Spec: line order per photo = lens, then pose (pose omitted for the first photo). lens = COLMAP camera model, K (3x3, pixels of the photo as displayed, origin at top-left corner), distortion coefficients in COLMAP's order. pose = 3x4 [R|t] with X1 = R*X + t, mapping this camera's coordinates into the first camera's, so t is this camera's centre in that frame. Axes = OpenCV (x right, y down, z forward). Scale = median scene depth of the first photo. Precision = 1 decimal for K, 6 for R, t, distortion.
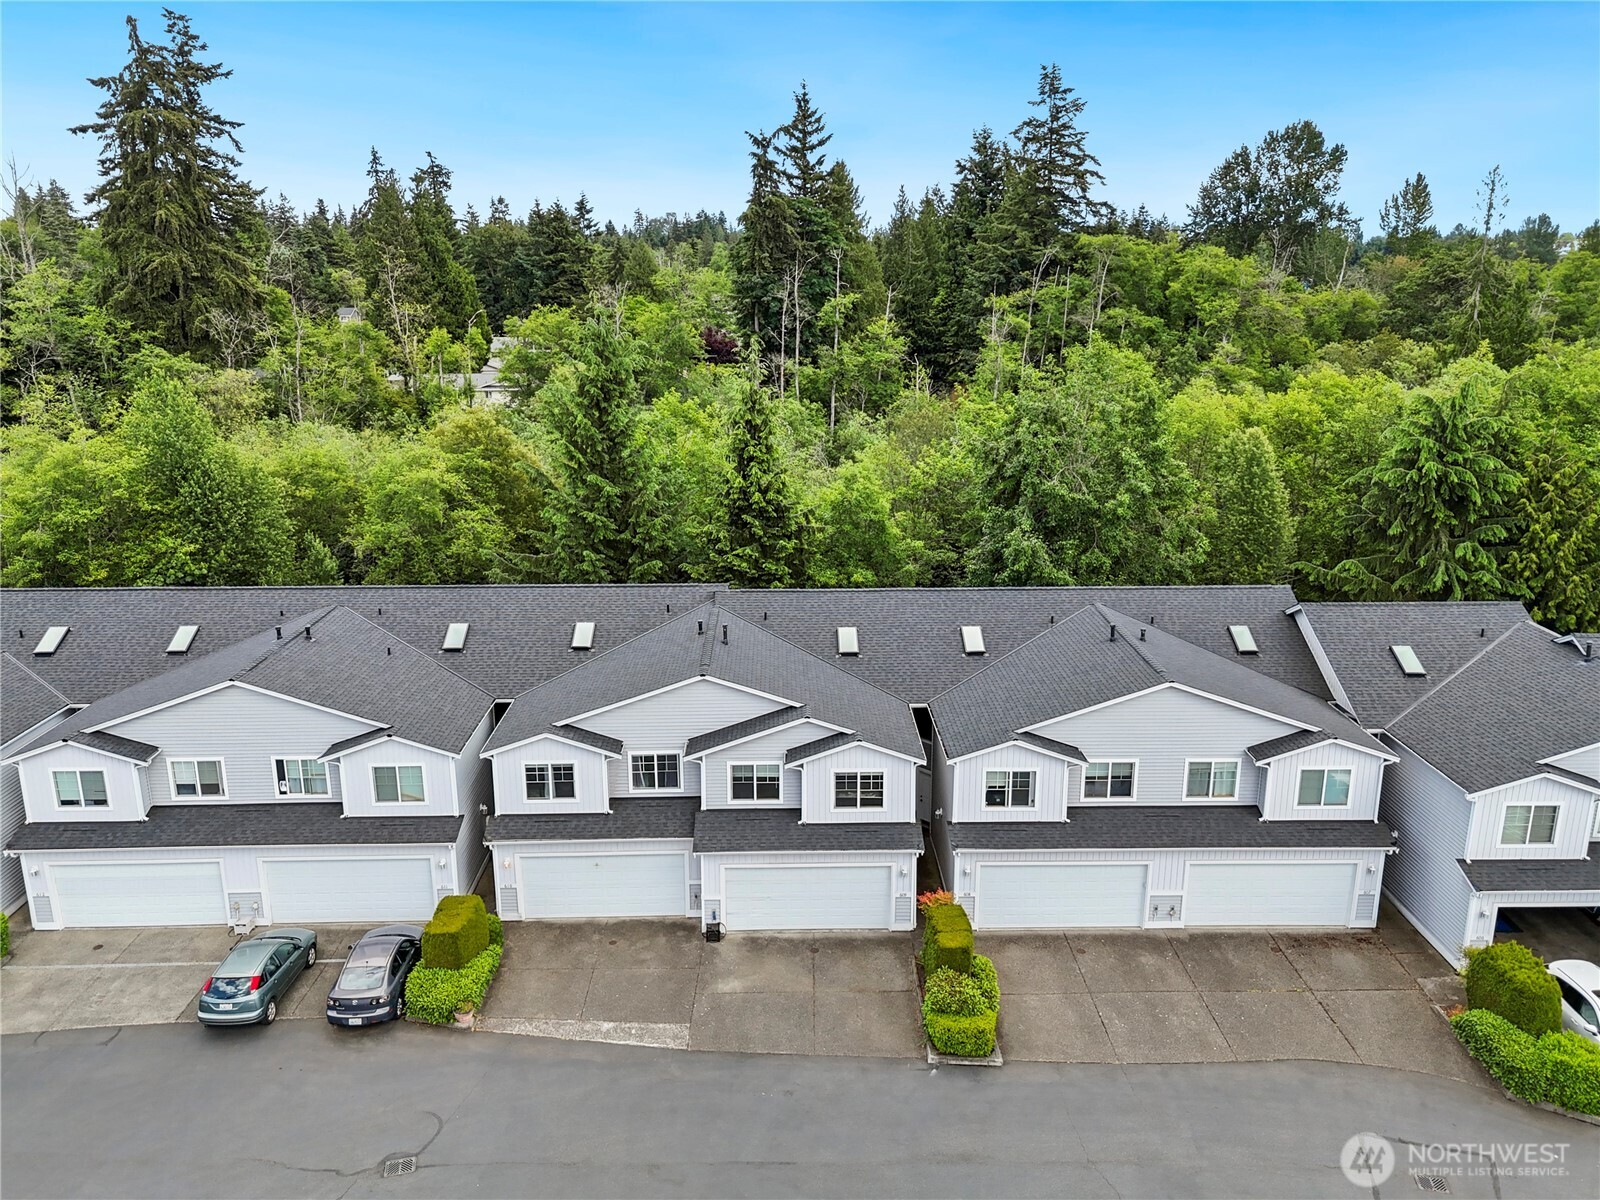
lens RADIAL K [[1197.3, 0, 797.2], [0, 1197.3, 590.6], [0, 0, 1]] dist [0.056967, -0.043720]
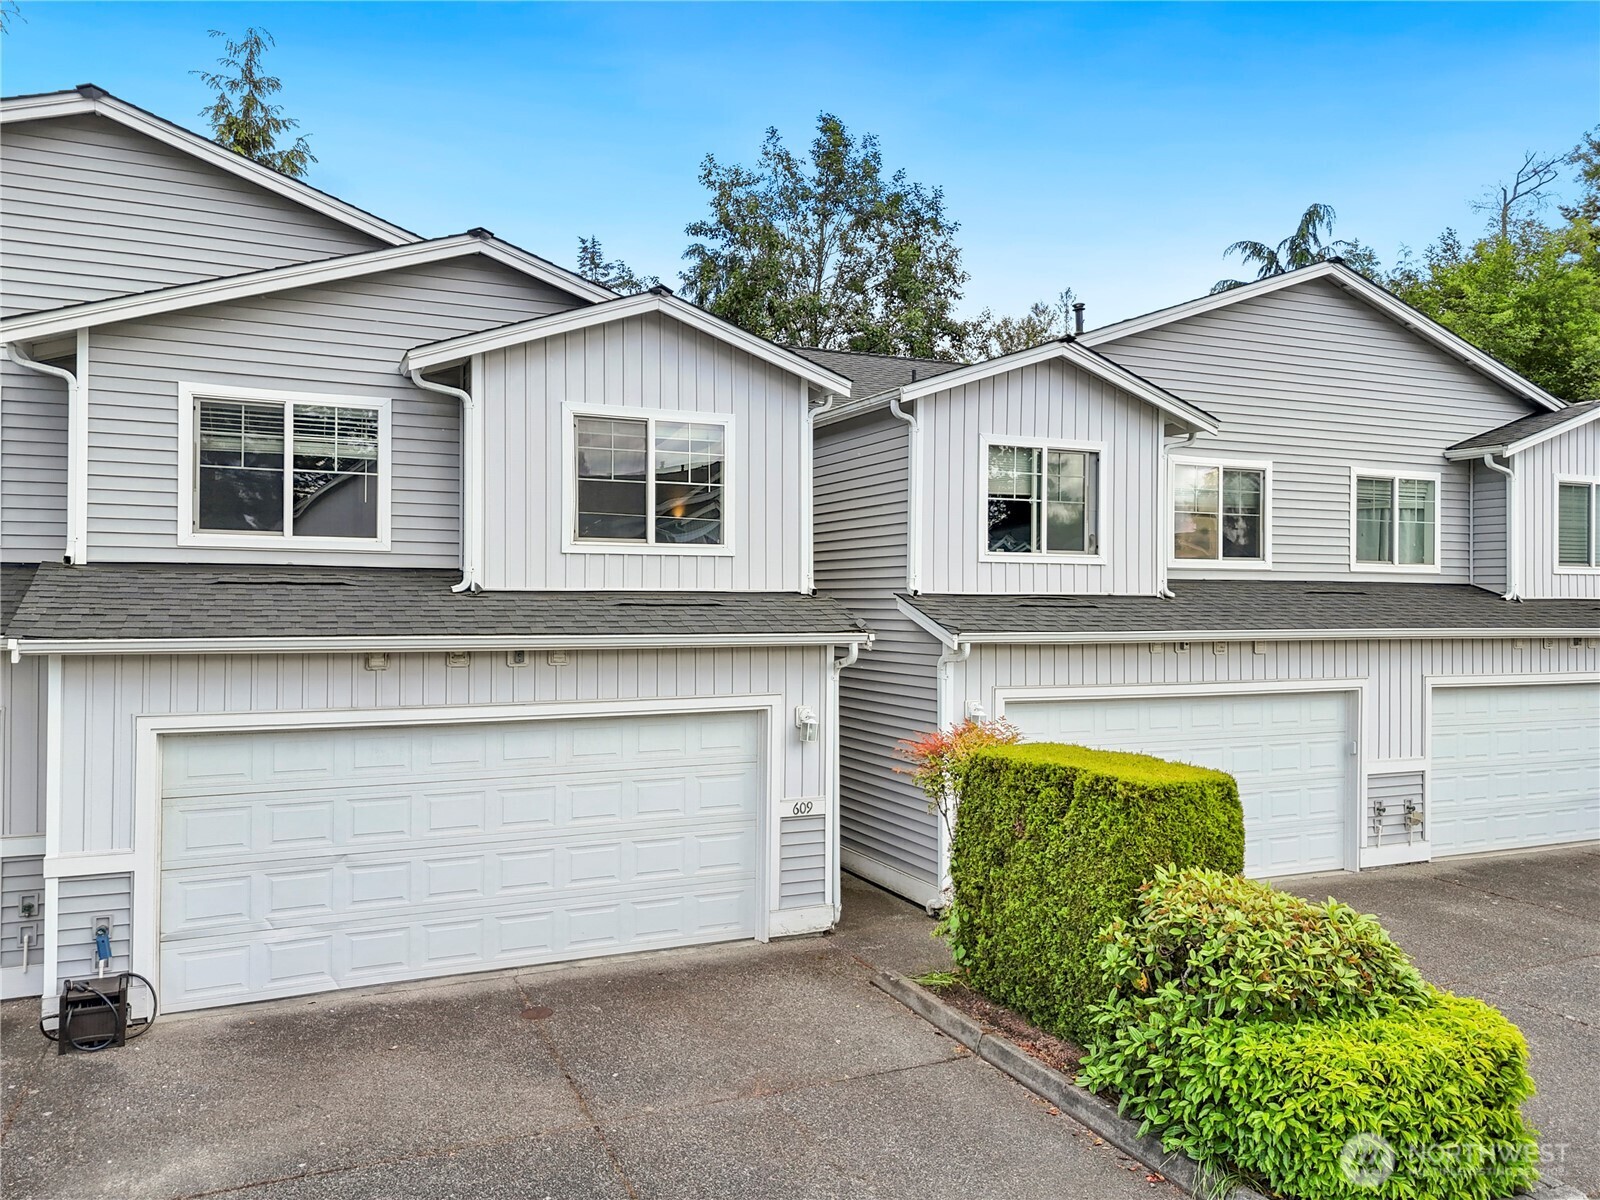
lens RADIAL K [[1197.3, 0, 800.8], [0, 1197.3, 597.1], [0, 0, 1]] dist [0.056967, -0.043720]
pose [[0.917756, 0.006821, 0.397086, -0.037312], [0.094298, 0.967516, -0.234564, 0.272380], [-0.385788, 0.252717, 0.887300, 0.704327]]
